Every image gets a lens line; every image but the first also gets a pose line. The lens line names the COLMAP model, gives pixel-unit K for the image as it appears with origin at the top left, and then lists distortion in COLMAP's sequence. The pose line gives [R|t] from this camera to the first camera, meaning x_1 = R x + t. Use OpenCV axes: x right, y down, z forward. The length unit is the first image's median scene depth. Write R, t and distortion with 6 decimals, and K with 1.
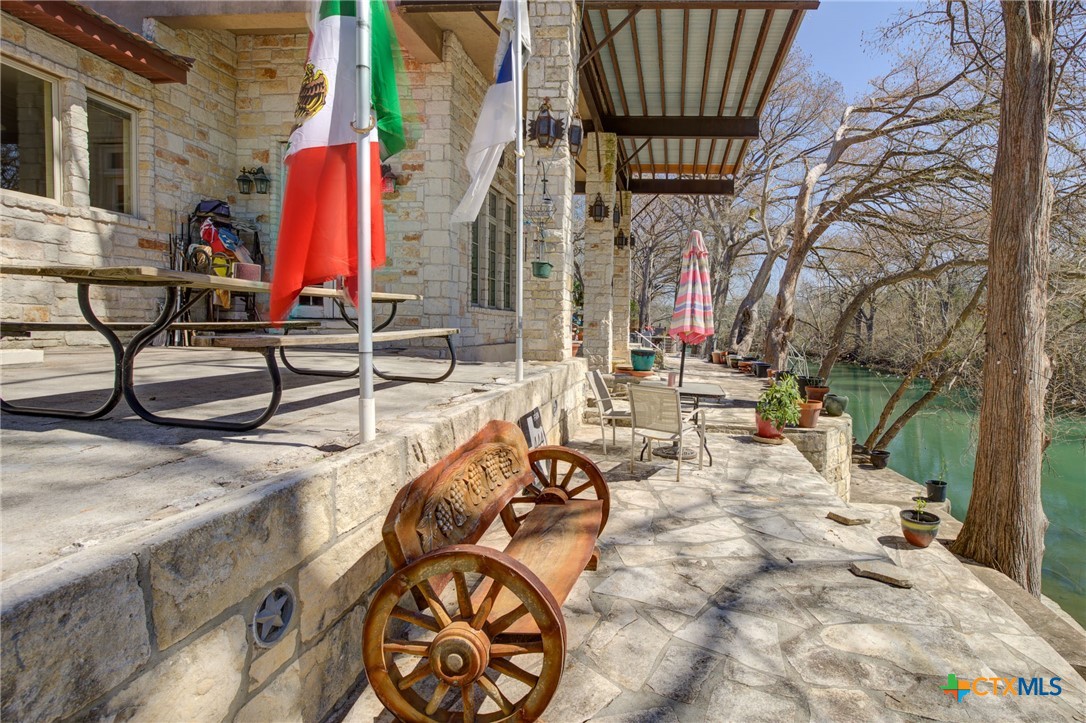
lens RADIAL K [[538.6, 0, 543.4], [0, 538.6, 327.7], [0, 0, 1]] dist [-0.039592, 0.000045]
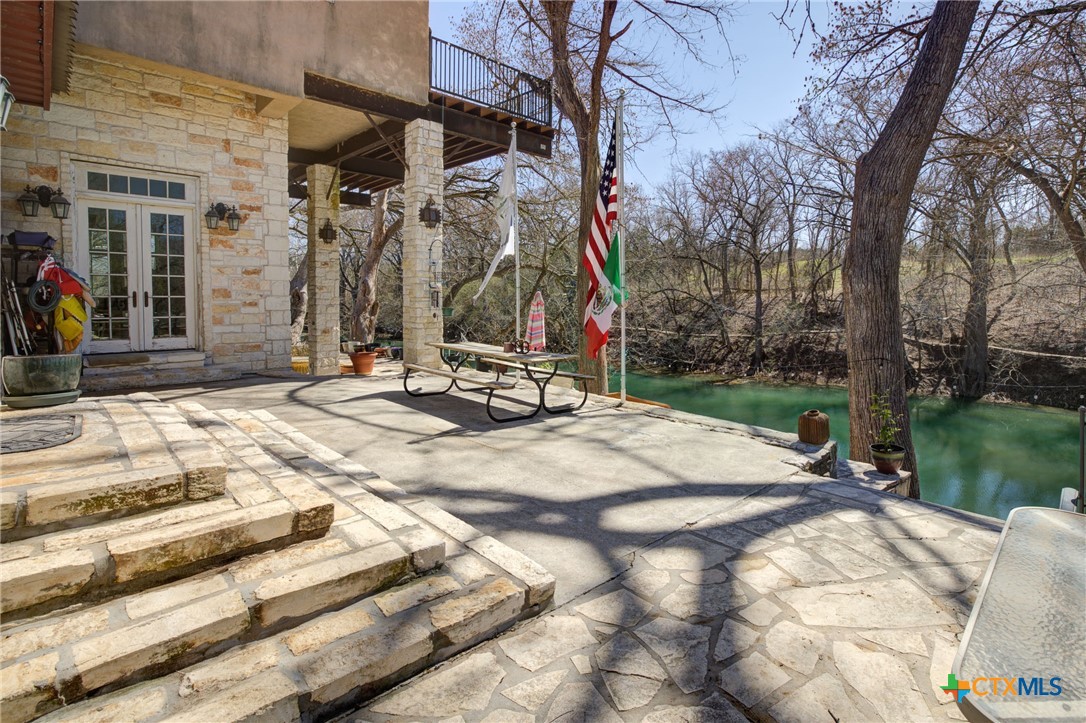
lens RADIAL K [[538.6, 0, 543.4], [0, 538.6, 327.7], [0, 0, 1]] dist [-0.039592, 0.000045]
pose [[0.675055, -0.067010, 0.734717, -0.647369], [0.036080, 0.997673, 0.057843, -0.094744], [-0.736884, -0.012539, 0.675903, -0.180395]]
